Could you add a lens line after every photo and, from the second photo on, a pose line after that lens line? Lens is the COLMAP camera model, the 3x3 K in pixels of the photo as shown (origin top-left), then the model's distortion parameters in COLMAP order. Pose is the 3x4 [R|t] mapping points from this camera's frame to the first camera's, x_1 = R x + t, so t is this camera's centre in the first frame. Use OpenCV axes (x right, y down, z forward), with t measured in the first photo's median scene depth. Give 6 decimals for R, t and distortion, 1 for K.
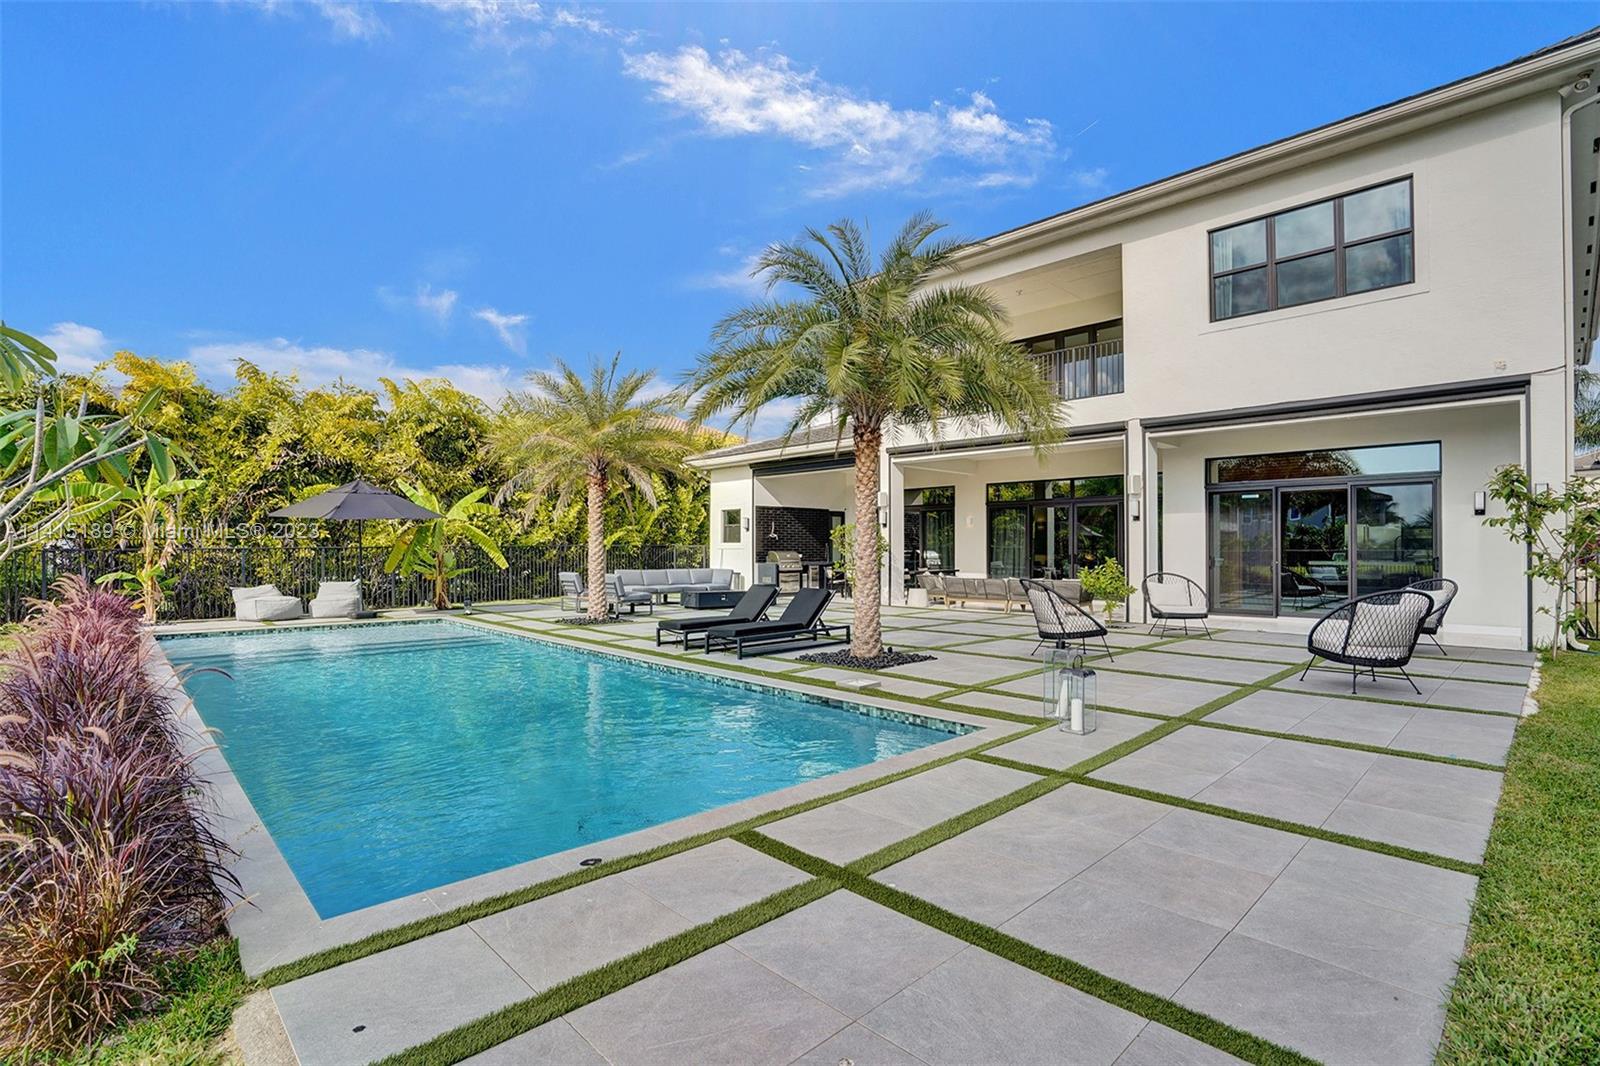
lens RADIAL K [[752.6, 0, 799.4], [0, 752.6, 544.8], [0, 0, 1]] dist [-0.029280, 0.000565]
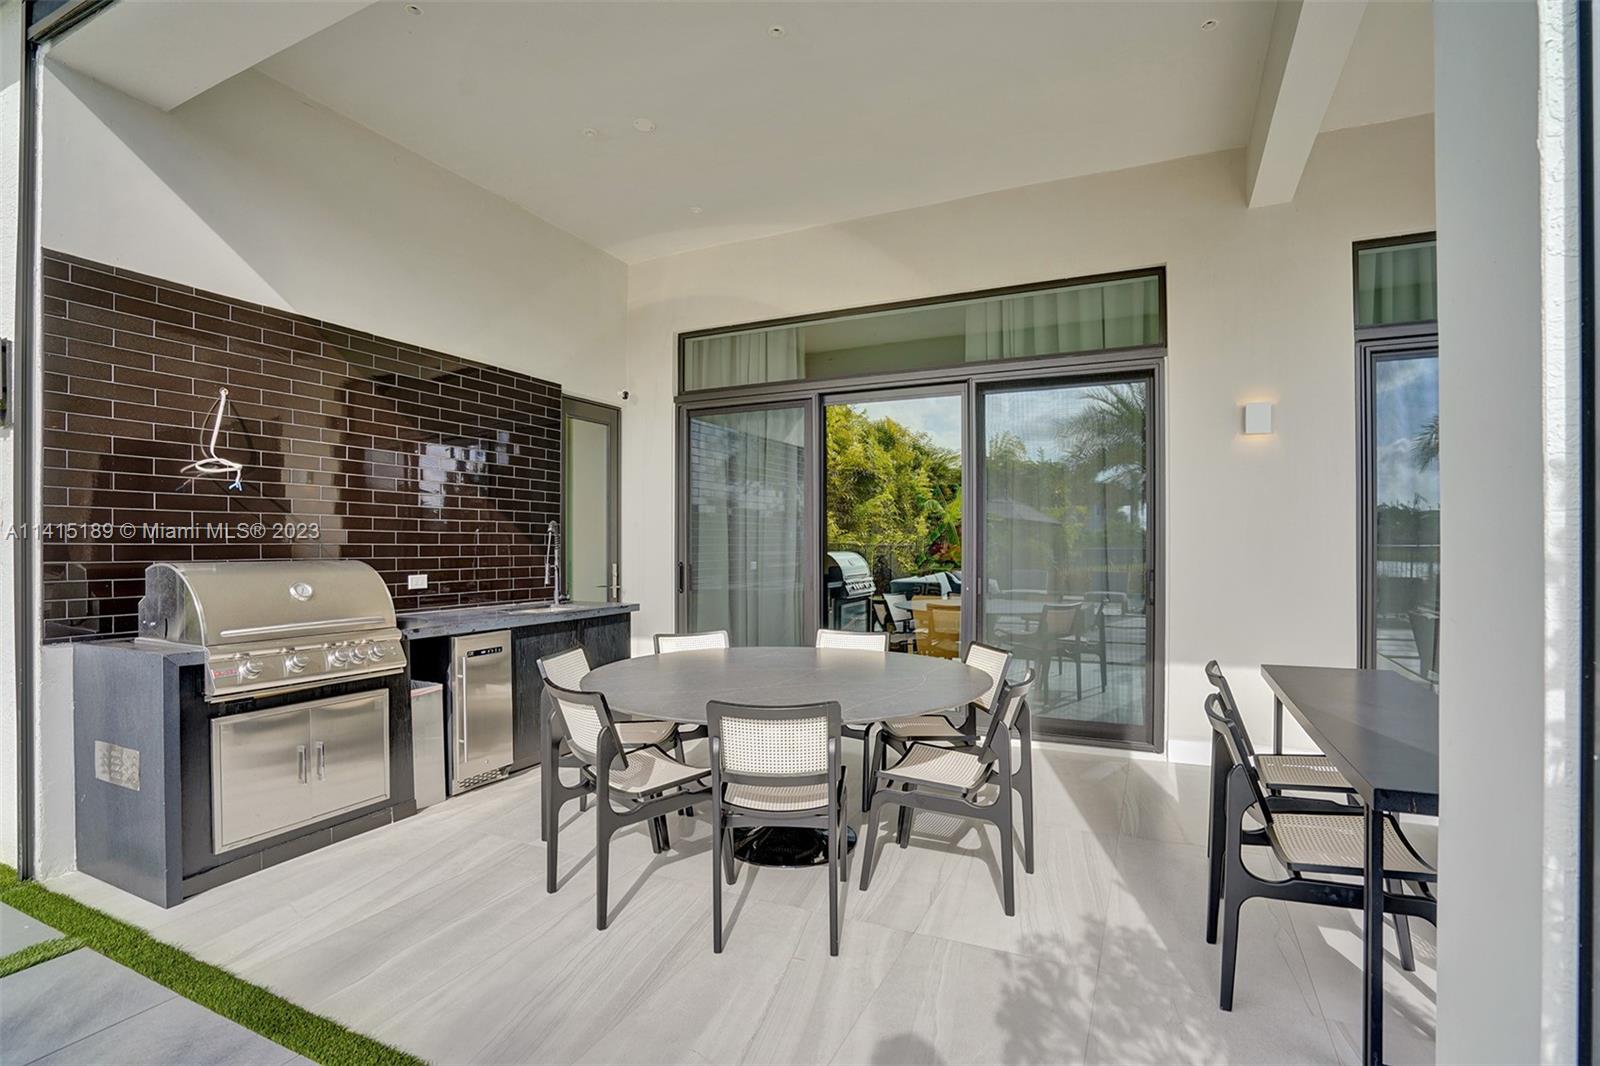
lens RADIAL K [[752.6, 0, 799.4], [0, 752.6, 544.8], [0, 0, 1]] dist [-0.029280, 0.000565]
pose [[0.934079, 0.003084, 0.357054, 0.027502], [-0.002773, 0.999995, -0.001382, 0.004244], [-0.357056, 0.000301, 0.934083, 0.809792]]
